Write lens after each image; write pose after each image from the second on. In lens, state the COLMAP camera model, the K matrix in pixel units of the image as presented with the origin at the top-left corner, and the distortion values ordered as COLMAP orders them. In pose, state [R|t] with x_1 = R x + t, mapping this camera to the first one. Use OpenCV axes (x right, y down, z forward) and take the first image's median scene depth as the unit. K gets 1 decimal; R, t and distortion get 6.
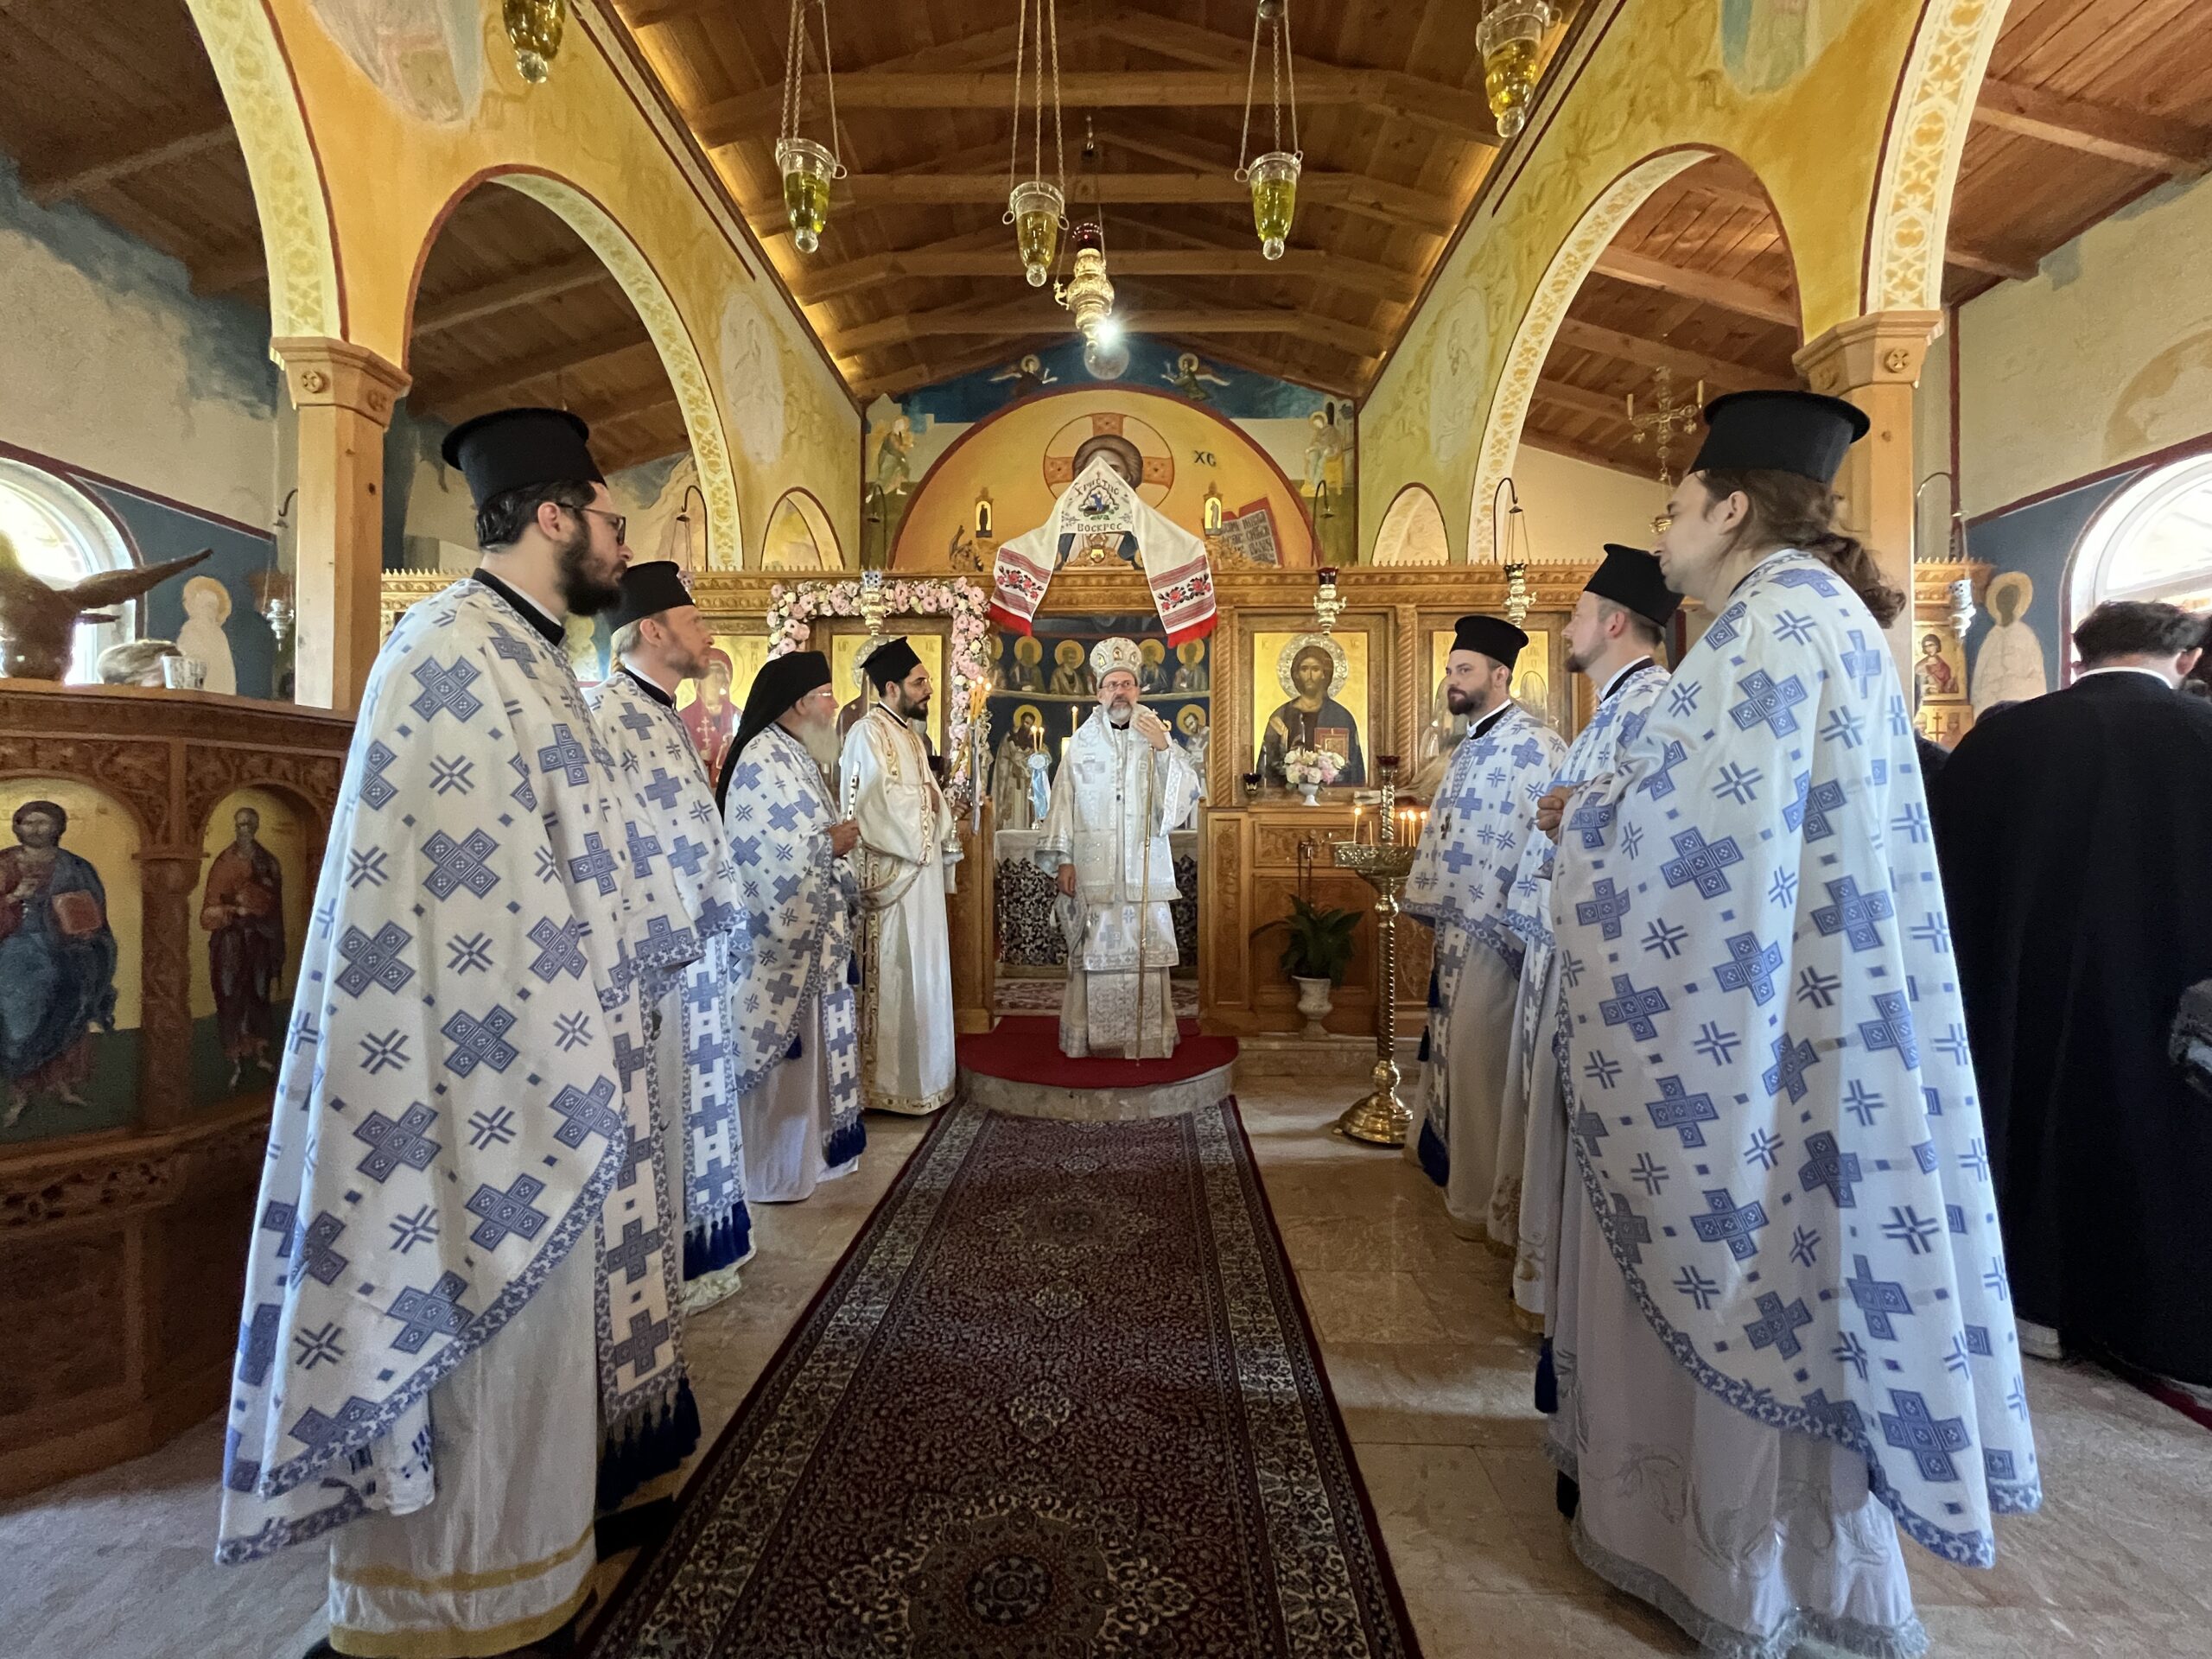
lens RADIAL K [[885.6, 0, 1099.7], [0, 885.6, 817.5], [0, 0, 1]] dist [-0.005103, -0.000122]
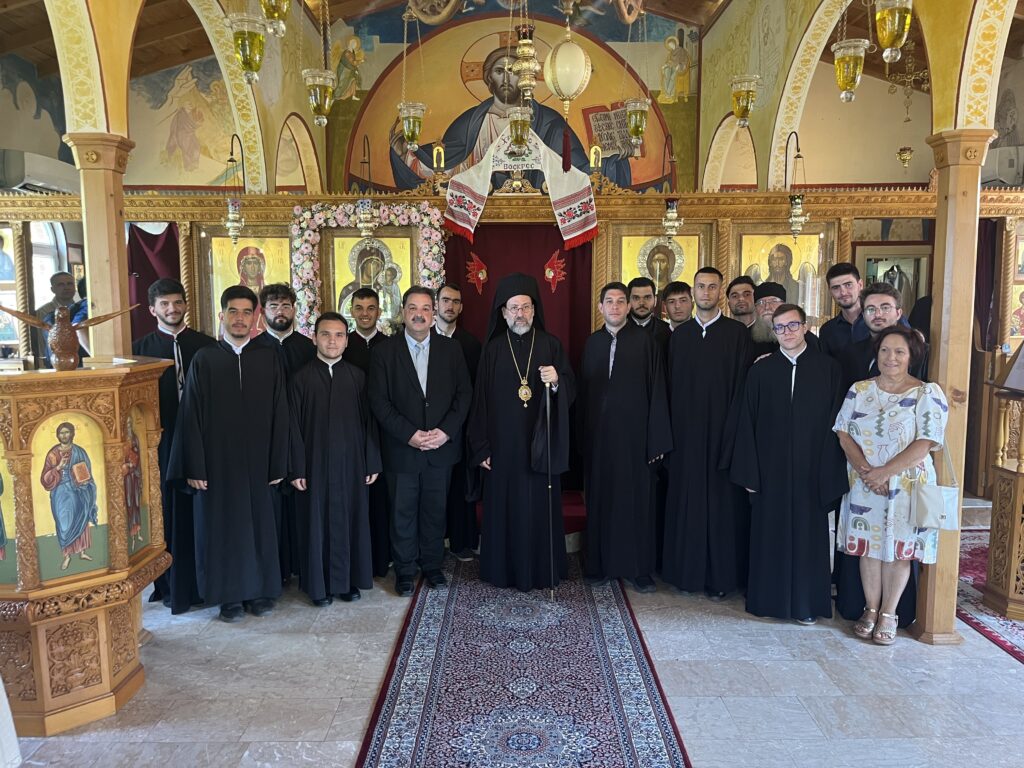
lens RADIAL K [[774.8, 0, 510.6], [0, 774.8, 385.1], [0, 0, 1]] dist [0.066608, -0.092547]
pose [[0.999313, -0.009985, 0.035691, -0.063069], [0.006047, 0.994044, 0.108809, -0.107488], [-0.036565, -0.108518, 0.993422, -0.322788]]
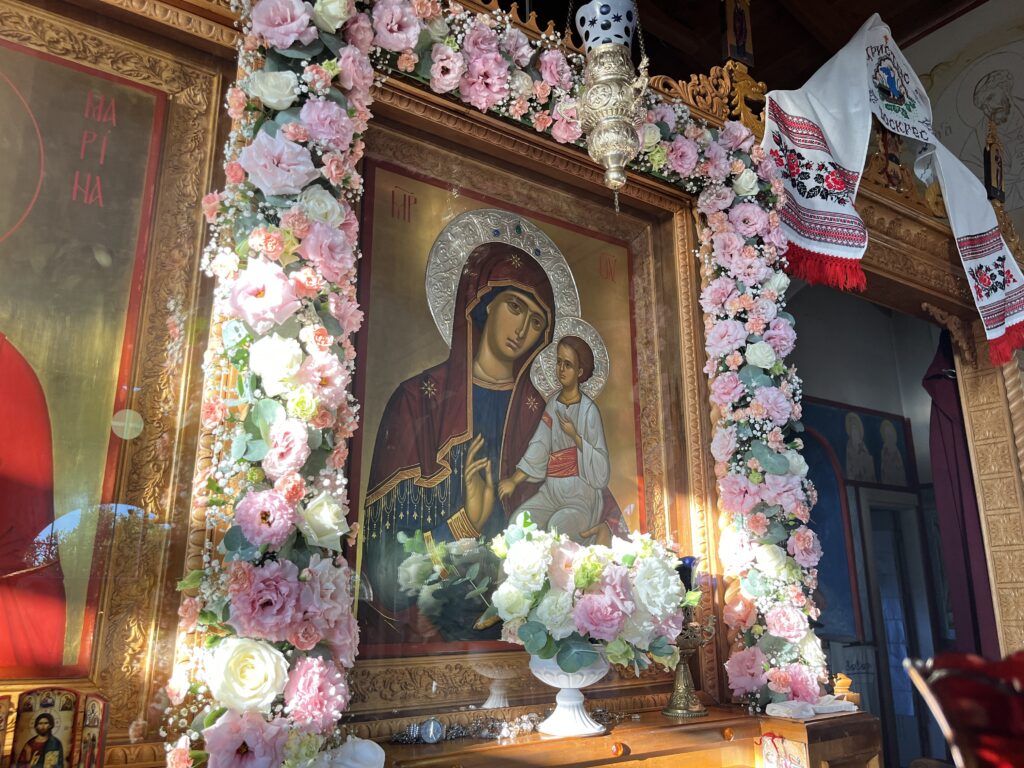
lens RADIAL K [[774.8, 0, 502.9], [0, 774.8, 381.3], [0, 0, 1]] dist [0.066608, -0.092547]
pose [[0.812851, 0.150466, 0.562702, -0.433909], [-0.002646, 0.967003, -0.254753, -0.059008], [-0.582466, 0.205587, 0.786427, 0.798701]]
